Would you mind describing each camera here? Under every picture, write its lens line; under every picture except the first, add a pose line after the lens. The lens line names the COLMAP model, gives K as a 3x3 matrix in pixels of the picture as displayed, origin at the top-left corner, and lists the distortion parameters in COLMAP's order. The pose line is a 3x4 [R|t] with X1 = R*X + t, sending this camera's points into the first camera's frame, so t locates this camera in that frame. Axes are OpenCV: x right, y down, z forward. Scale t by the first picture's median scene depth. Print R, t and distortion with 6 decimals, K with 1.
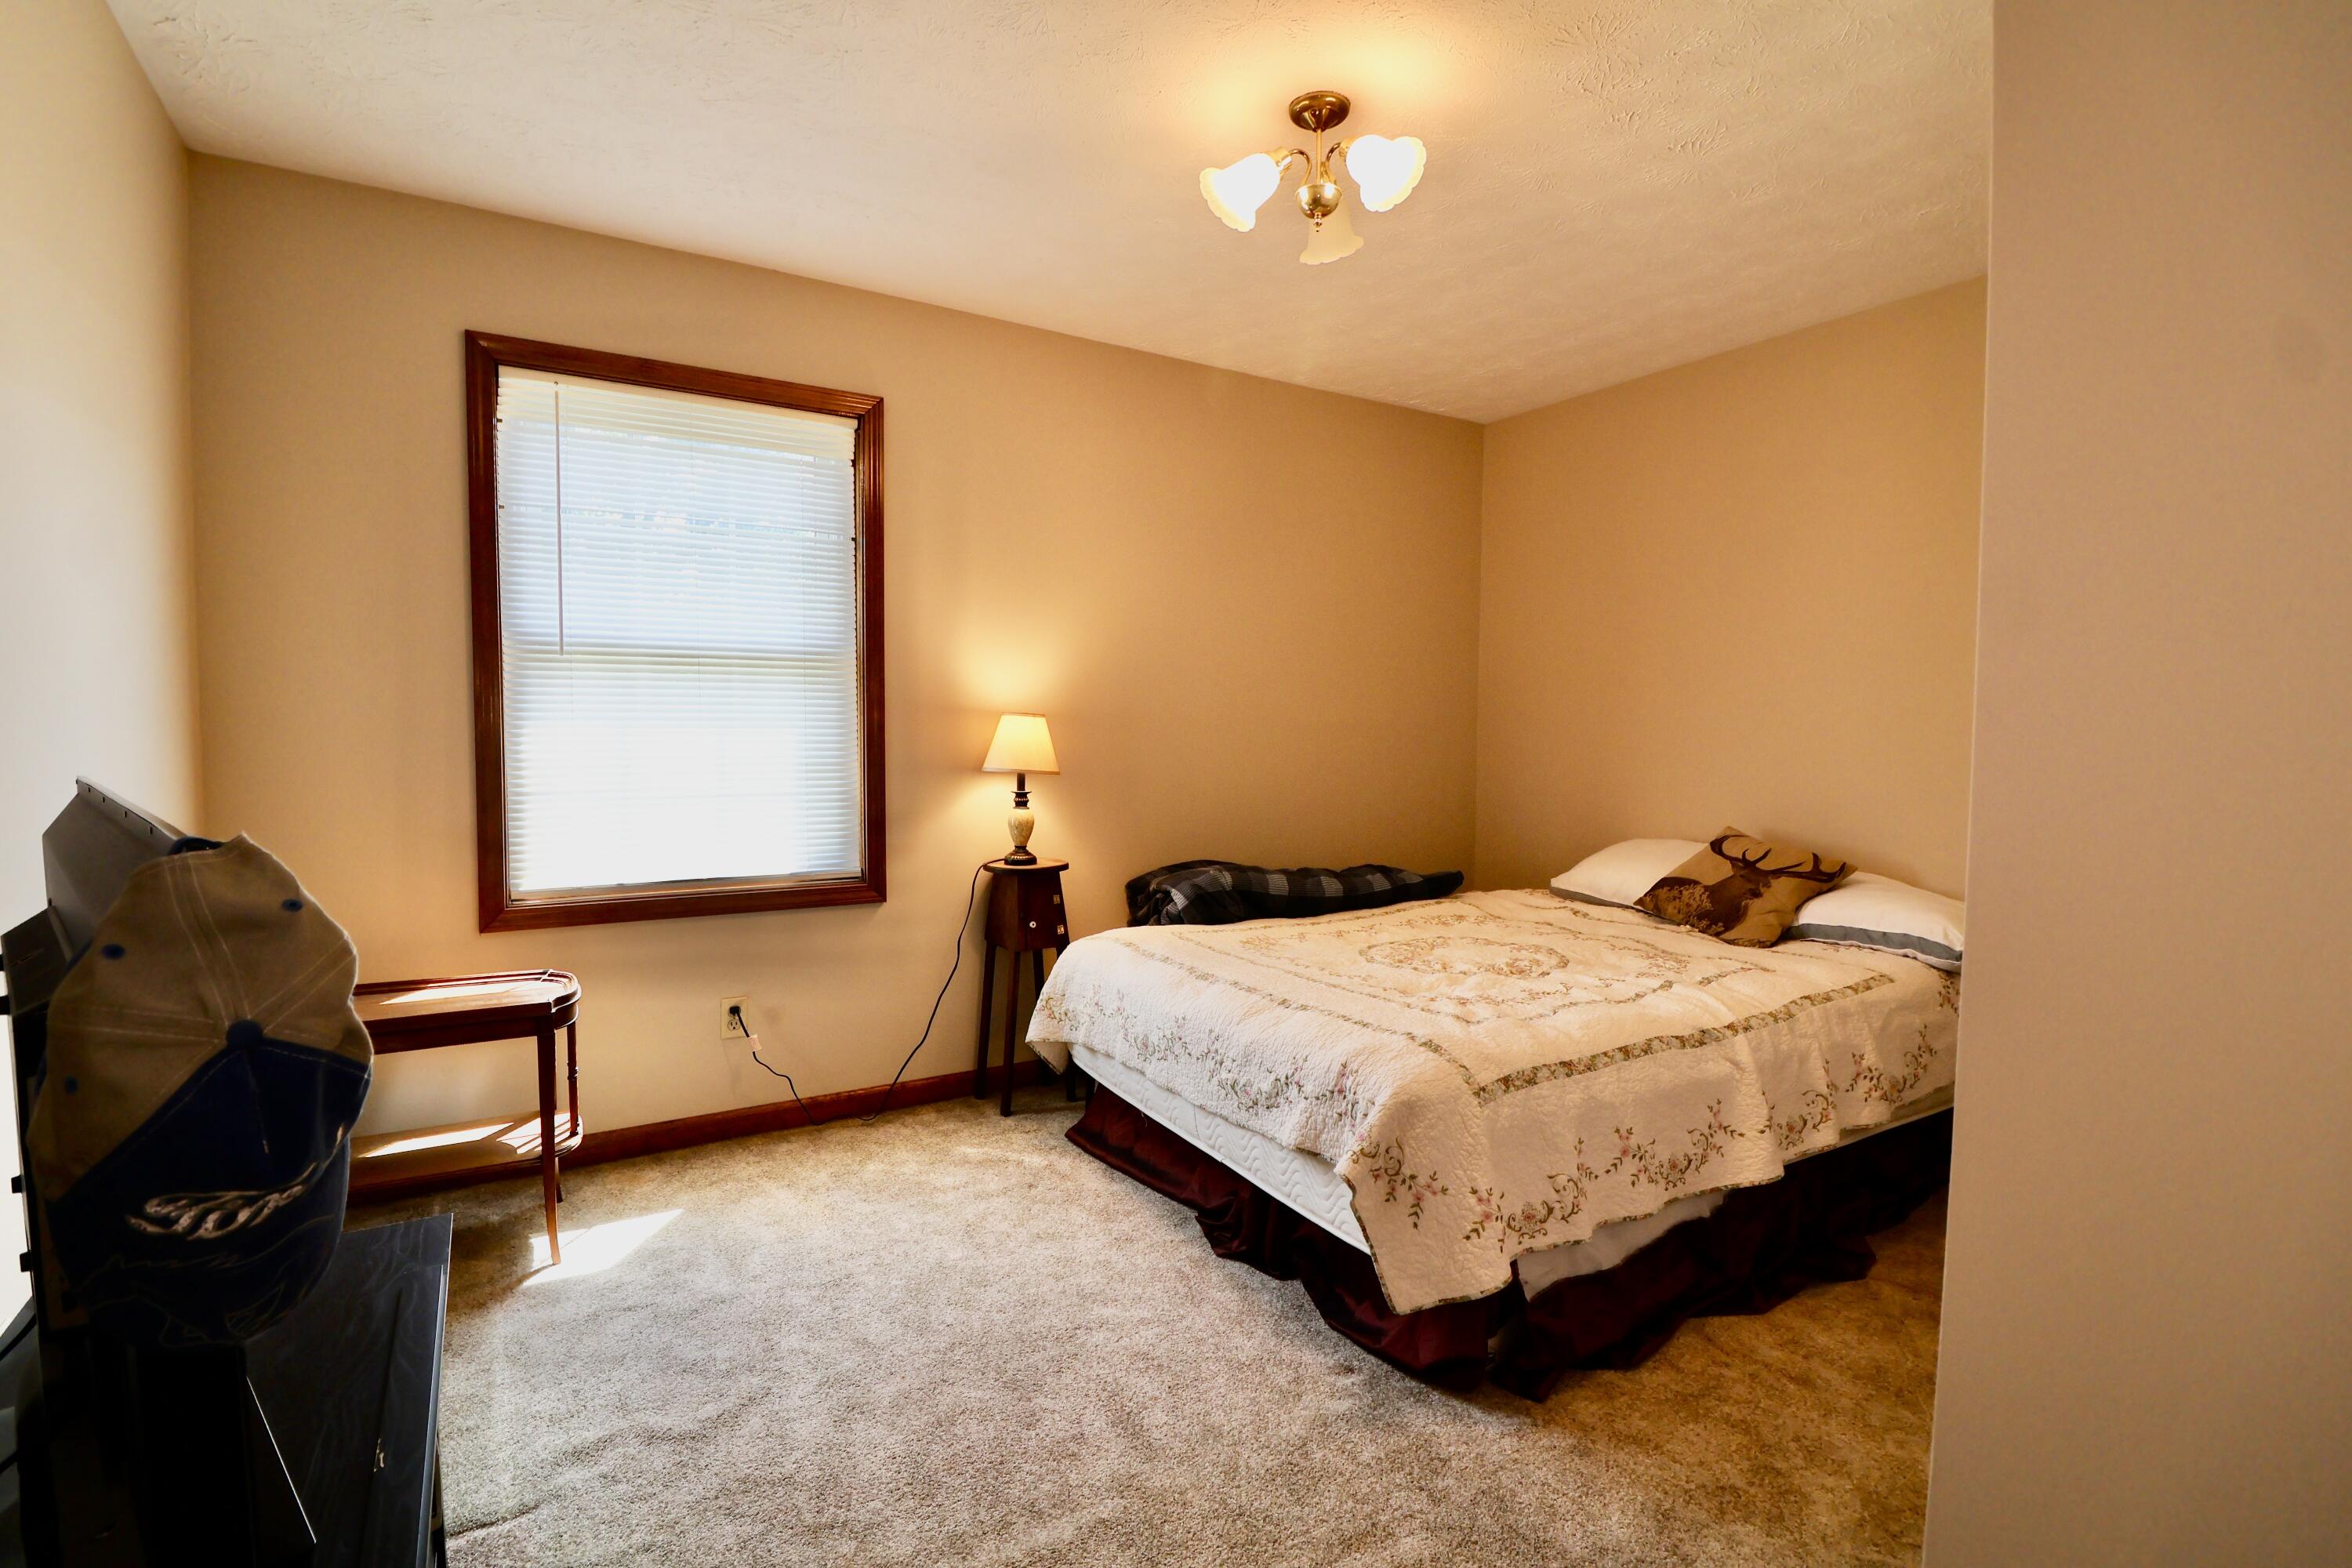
lens RADIAL K [[1066.0, 0, 1183.4], [0, 1066.0, 789.1], [0, 0, 1]] dist [0.002531, -0.000510]
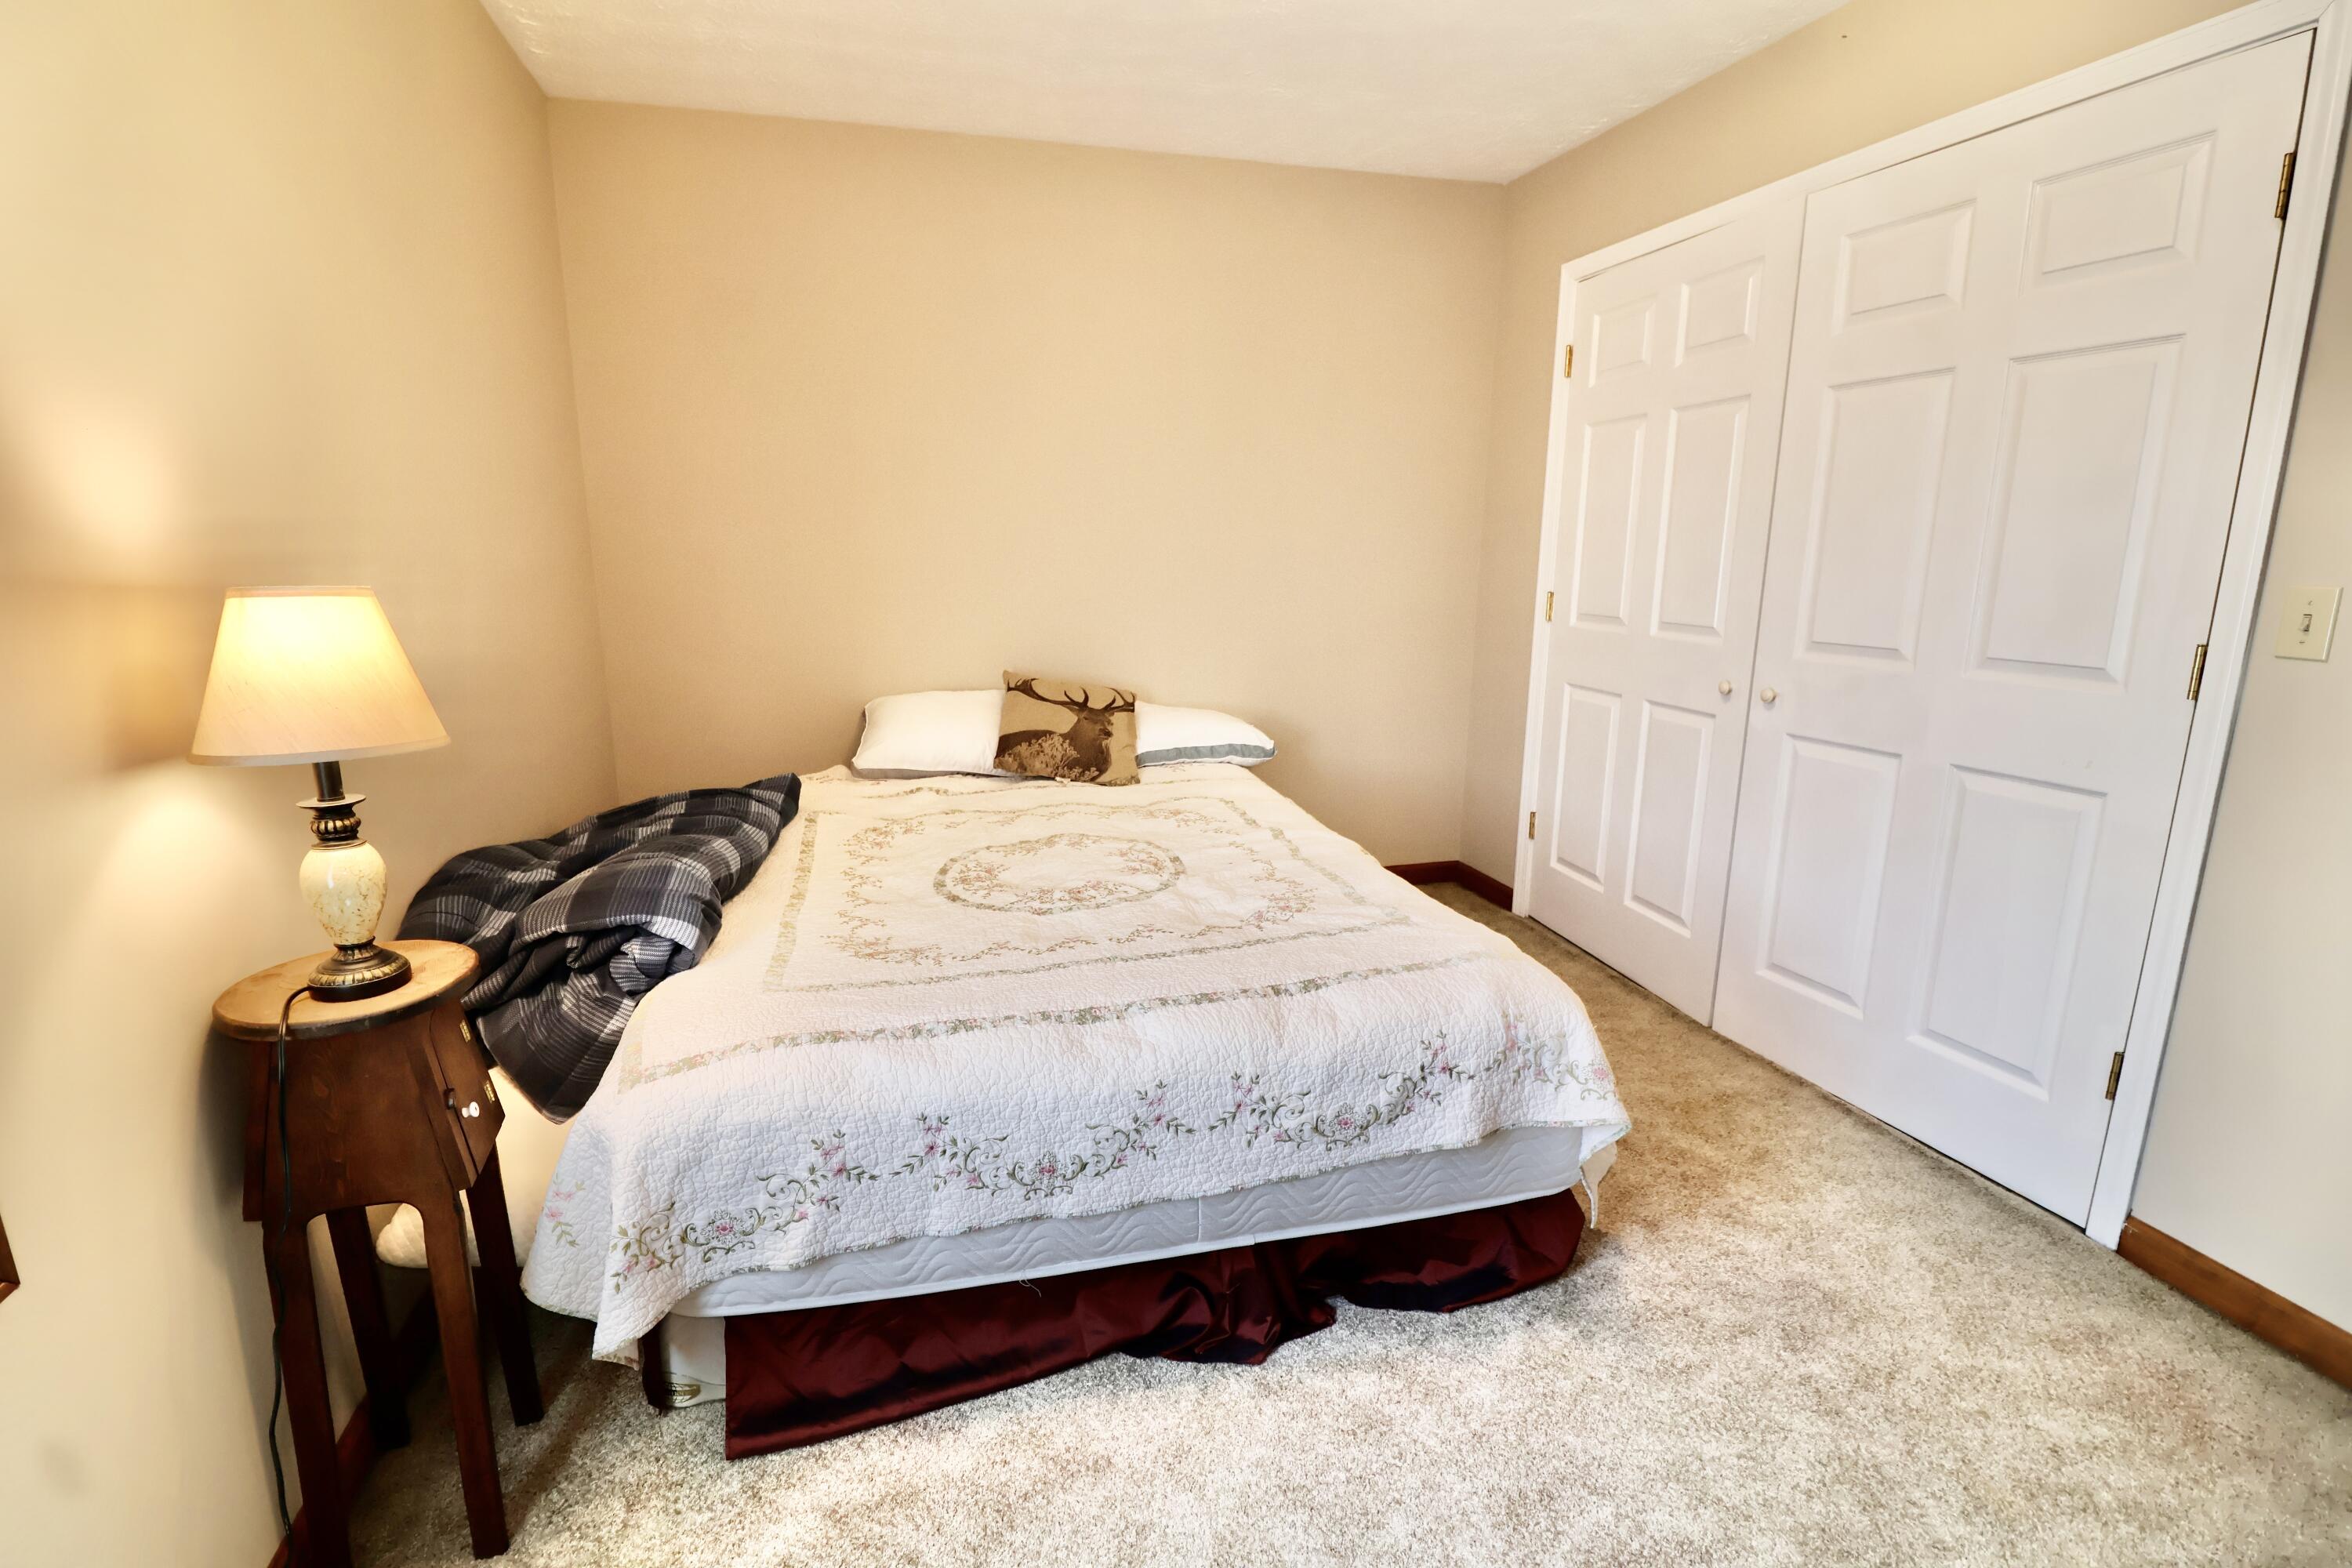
lens RADIAL K [[1066.0, 0, 1162.3], [0, 1066.0, 787.8], [0, 0, 1]] dist [0.002531, -0.000510]
pose [[0.308584, -0.219875, 0.925436, -0.506847], [0.058986, 0.975468, 0.212094, -0.080954], [-0.949366, -0.010861, 0.313983, 0.763792]]
